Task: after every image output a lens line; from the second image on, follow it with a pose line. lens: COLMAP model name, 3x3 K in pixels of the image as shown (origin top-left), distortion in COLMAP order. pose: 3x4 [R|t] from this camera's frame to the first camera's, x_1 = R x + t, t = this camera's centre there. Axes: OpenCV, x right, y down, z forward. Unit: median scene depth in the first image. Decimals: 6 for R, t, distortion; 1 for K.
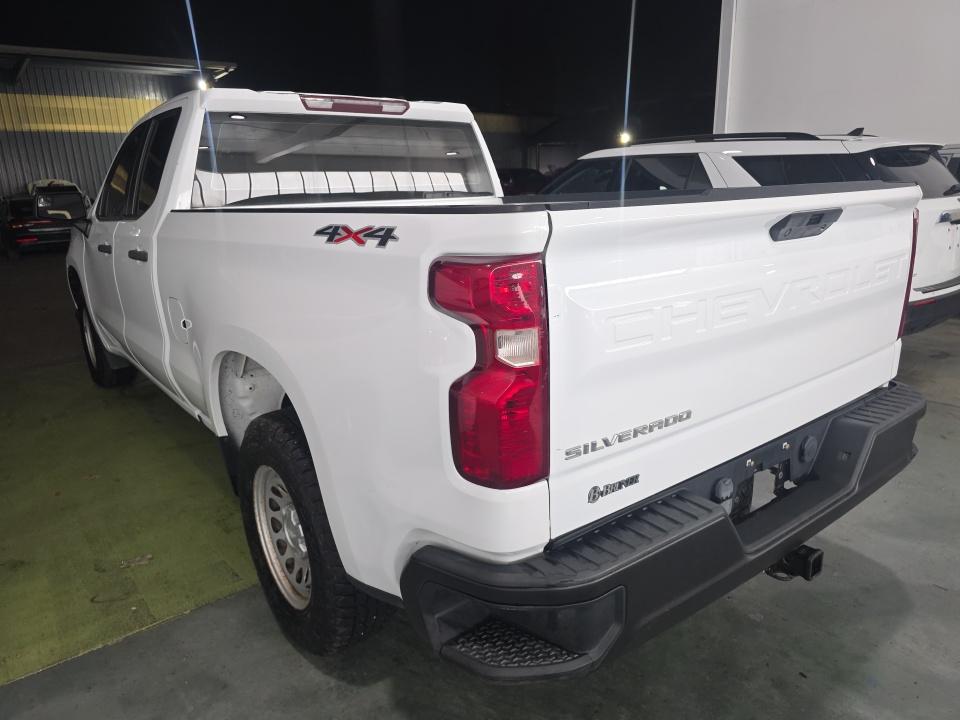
lens RADIAL K [[636.8, 0, 480.0], [0, 636.8, 360.0], [0, 0, 1]] dist [-0.001096, -0.000601]
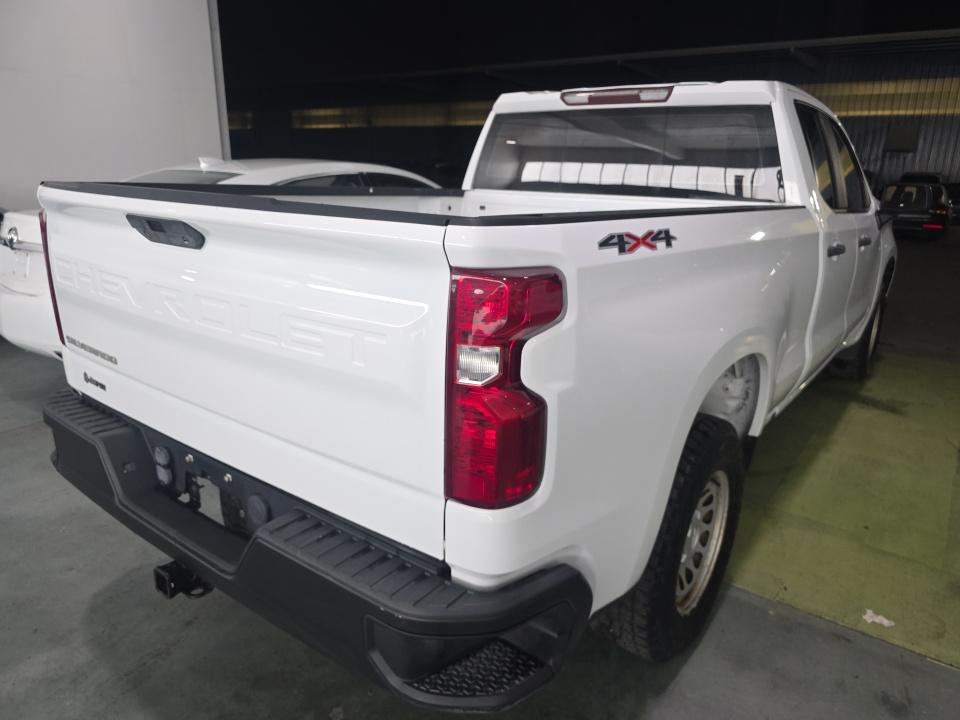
lens RADIAL K [[671.5, 0, 480.0], [0, 671.5, 360.0], [0, 0, 1]] dist [-0.088312, 0.000613]
pose [[0.267907, 0.287732, -0.919476, 0.768362], [-0.277599, 0.936943, 0.212314, -0.177400], [0.922586, 0.198365, 0.330888, 0.548147]]
